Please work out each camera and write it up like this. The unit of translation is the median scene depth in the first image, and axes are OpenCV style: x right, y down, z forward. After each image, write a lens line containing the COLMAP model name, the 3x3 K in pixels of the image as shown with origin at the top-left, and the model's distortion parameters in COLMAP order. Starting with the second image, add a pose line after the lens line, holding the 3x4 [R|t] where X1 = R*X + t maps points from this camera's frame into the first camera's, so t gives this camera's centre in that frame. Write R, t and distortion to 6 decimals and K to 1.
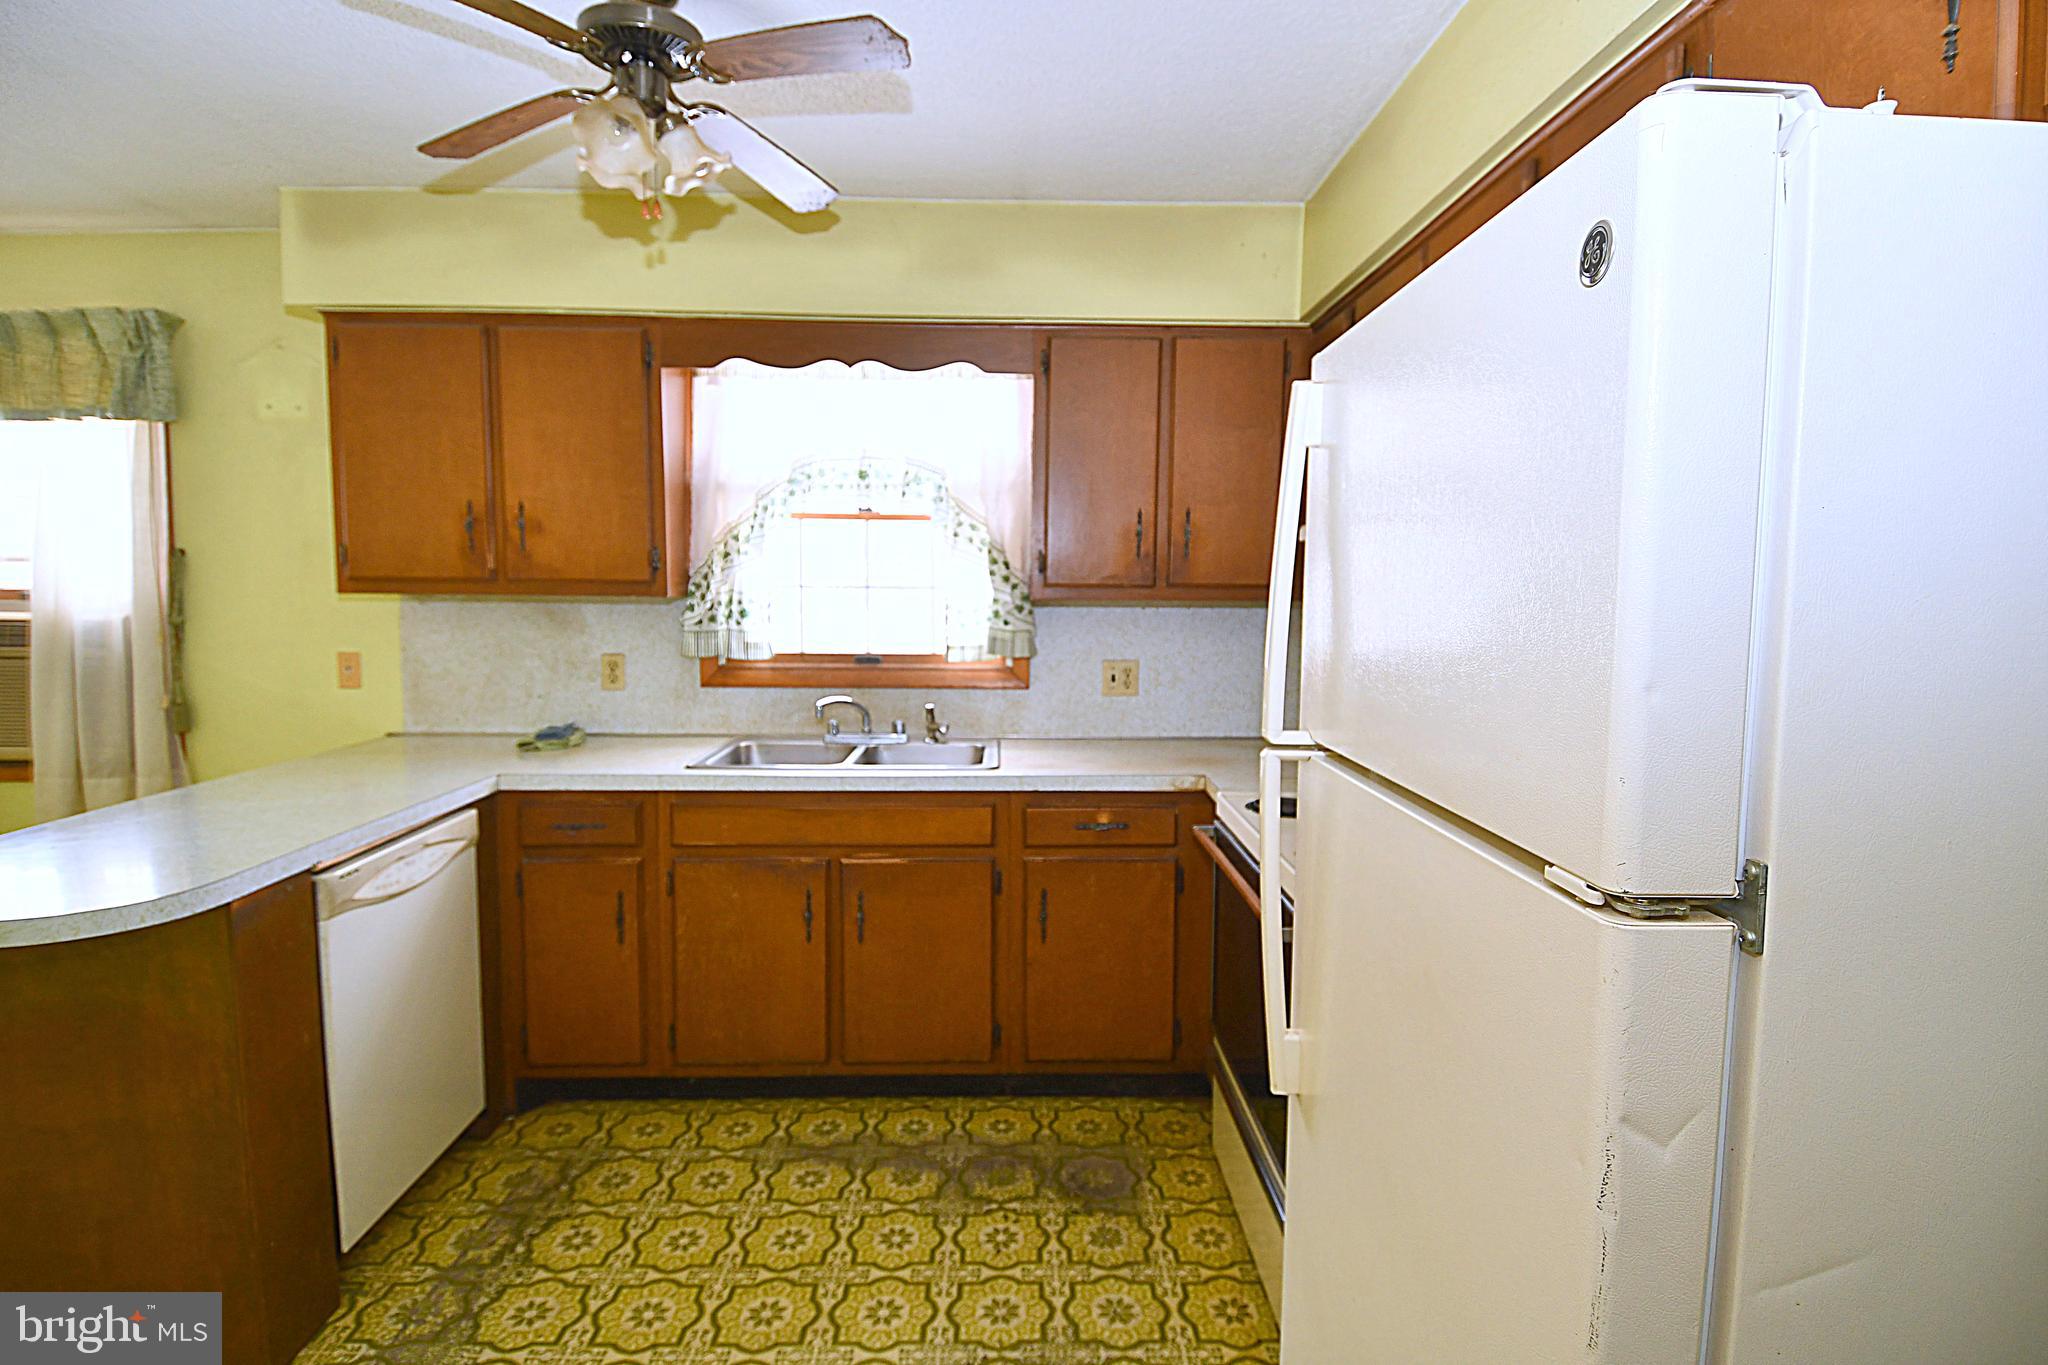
lens RADIAL K [[1028.7, 0, 1023.5], [0, 1028.7, 672.7], [0, 0, 1]] dist [0.010277, -0.029846]
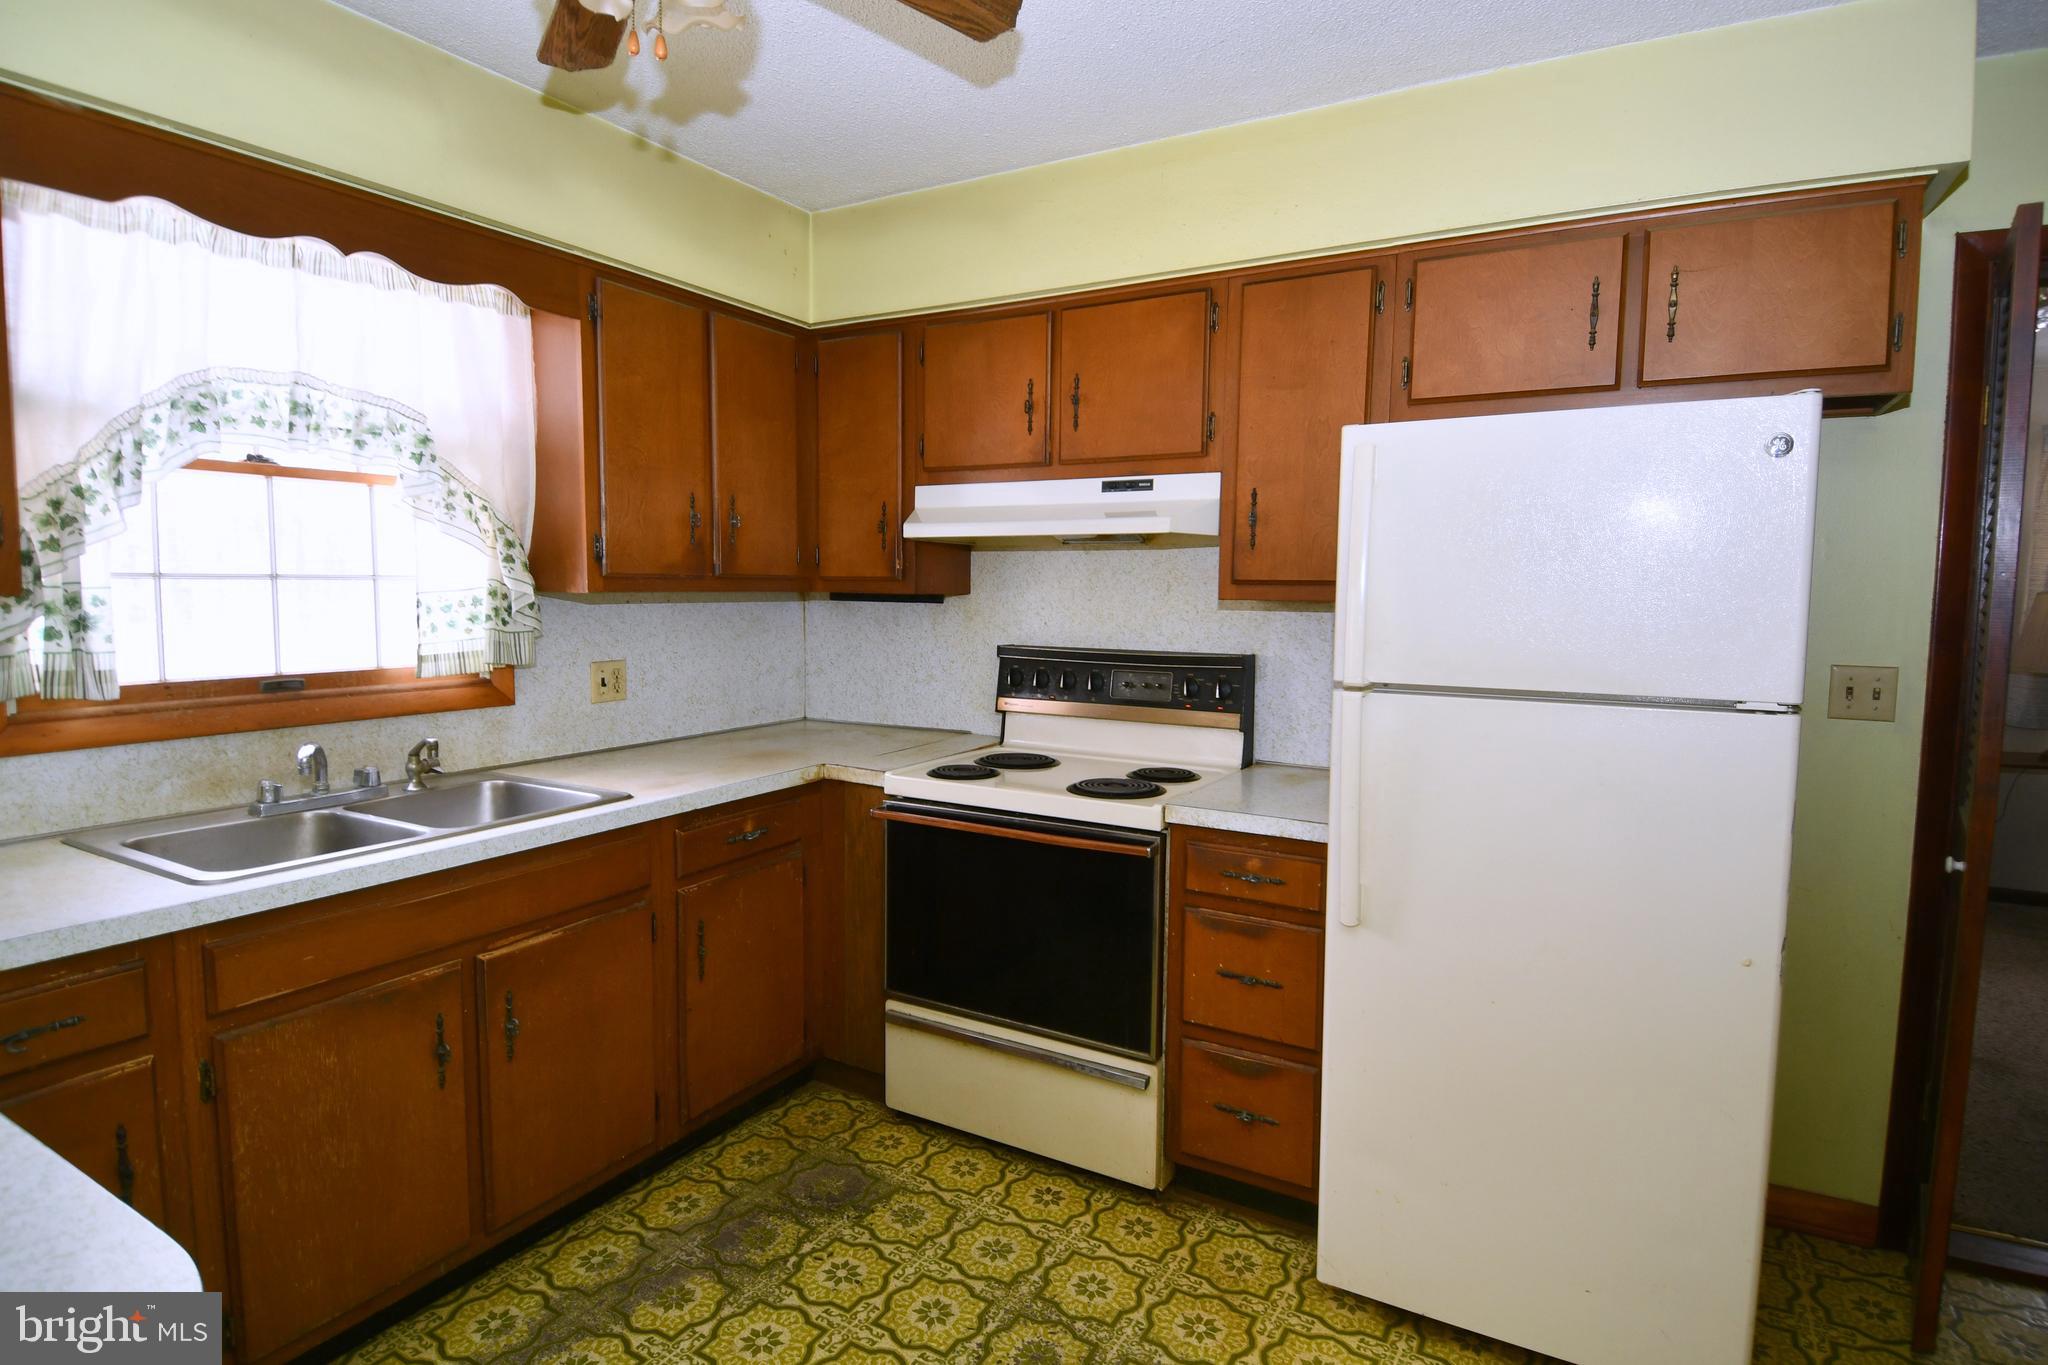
lens RADIAL K [[1028.7, 0, 1073.2], [0, 1028.7, 674.8], [0, 0, 1]] dist [0.010277, -0.029846]
pose [[0.511583, -0.078717, 0.855621, -0.546138], [0.065929, 0.996455, 0.052254, -0.024297], [-0.856701, 0.029678, 0.514959, 0.259442]]
